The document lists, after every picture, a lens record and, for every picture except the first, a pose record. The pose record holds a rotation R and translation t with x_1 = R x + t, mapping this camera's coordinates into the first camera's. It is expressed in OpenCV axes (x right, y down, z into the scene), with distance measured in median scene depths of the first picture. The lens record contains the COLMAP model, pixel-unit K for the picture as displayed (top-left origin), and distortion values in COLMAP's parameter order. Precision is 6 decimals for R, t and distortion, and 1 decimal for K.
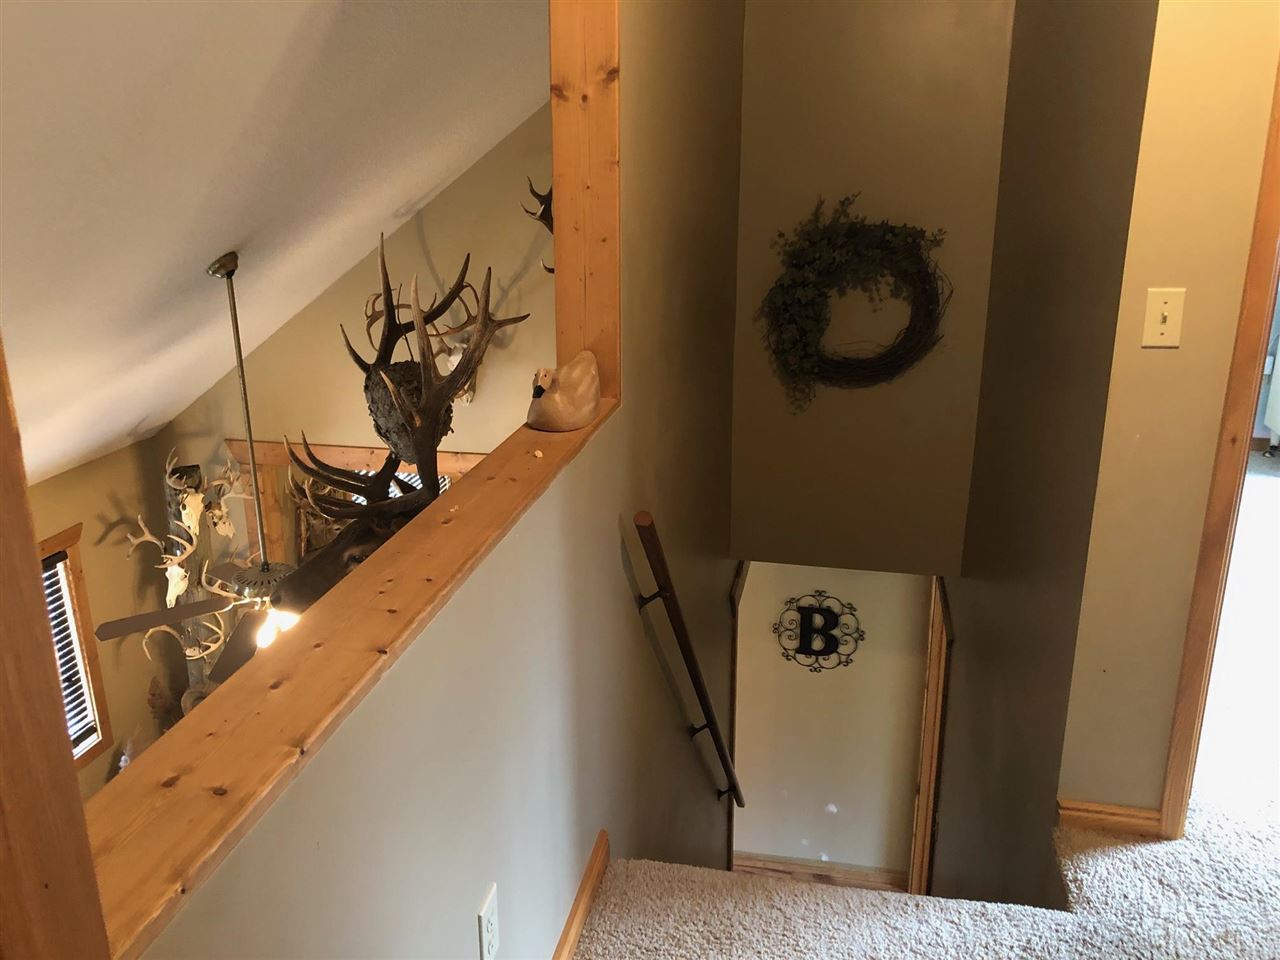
lens RADIAL K [[1054.8, 0, 640.0], [0, 1054.8, 480.0], [0, 0, 1]] dist [-0.000673, -0.001740]
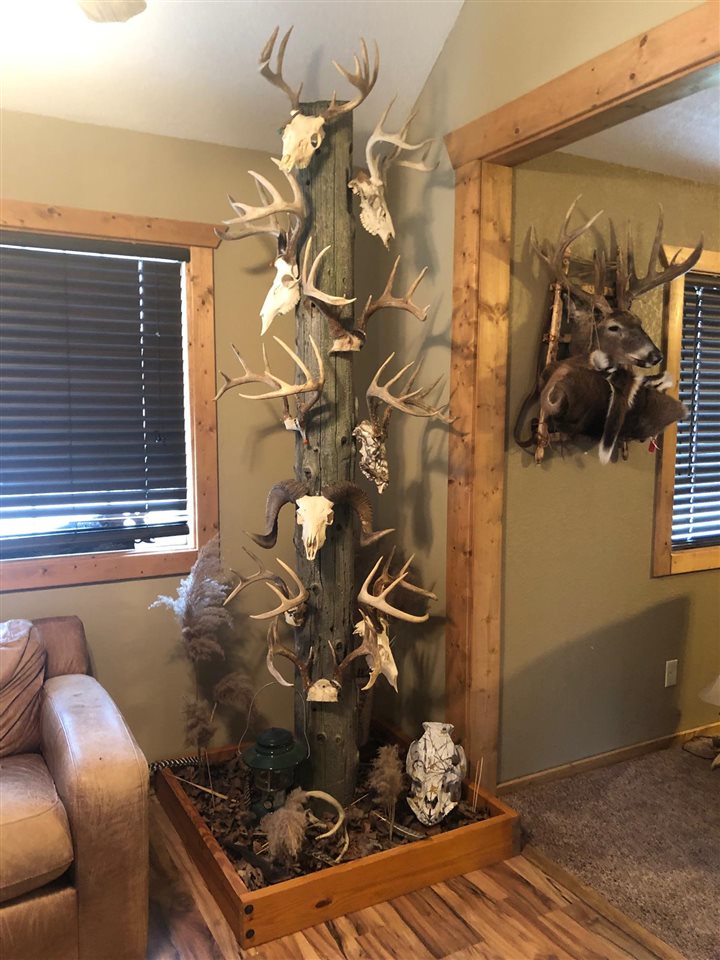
lens RADIAL K [[791.1, 0, 359.2], [0, 791.1, 495.6], [0, 0, 1]] dist [-0.000673, -0.001740]
pose [[0.637747, 0.089528, -0.765025, -0.046686], [-0.246063, 0.964858, -0.092211, 0.236301], [0.729885, 0.247052, 0.637365, 0.746474]]
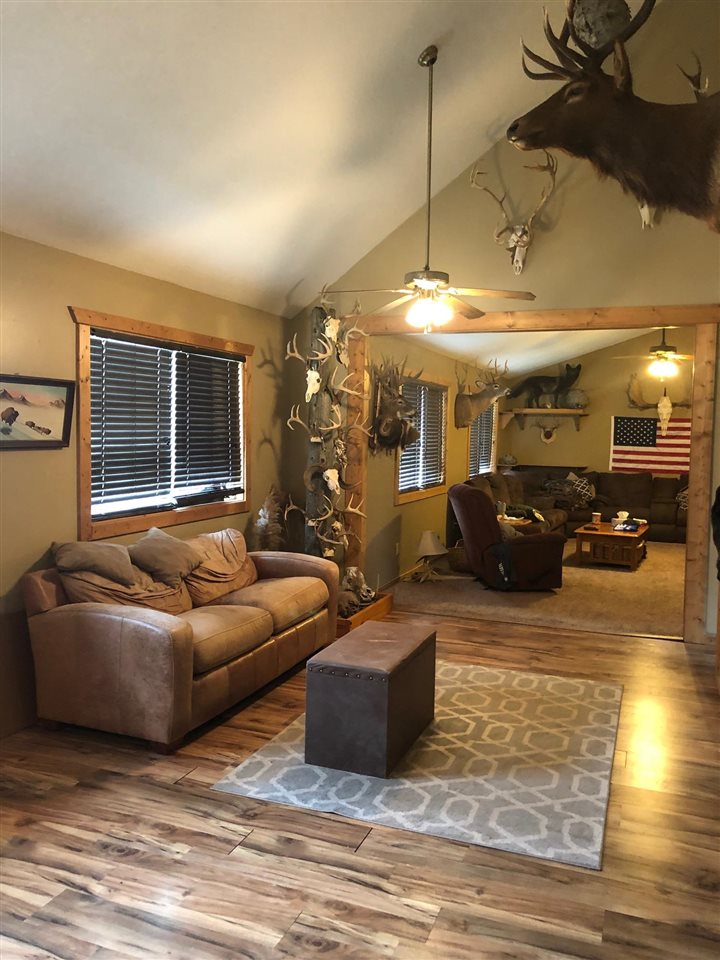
lens RADIAL K [[791.1, 0, 359.2], [0, 791.1, 495.6], [0, 0, 1]] dist [-0.000673, -0.001740]
pose [[0.984588, 0.039927, -0.170269, -0.177353], [-0.078366, 0.971100, -0.225442, 0.474691], [0.156347, 0.235311, 0.959262, -0.004788]]
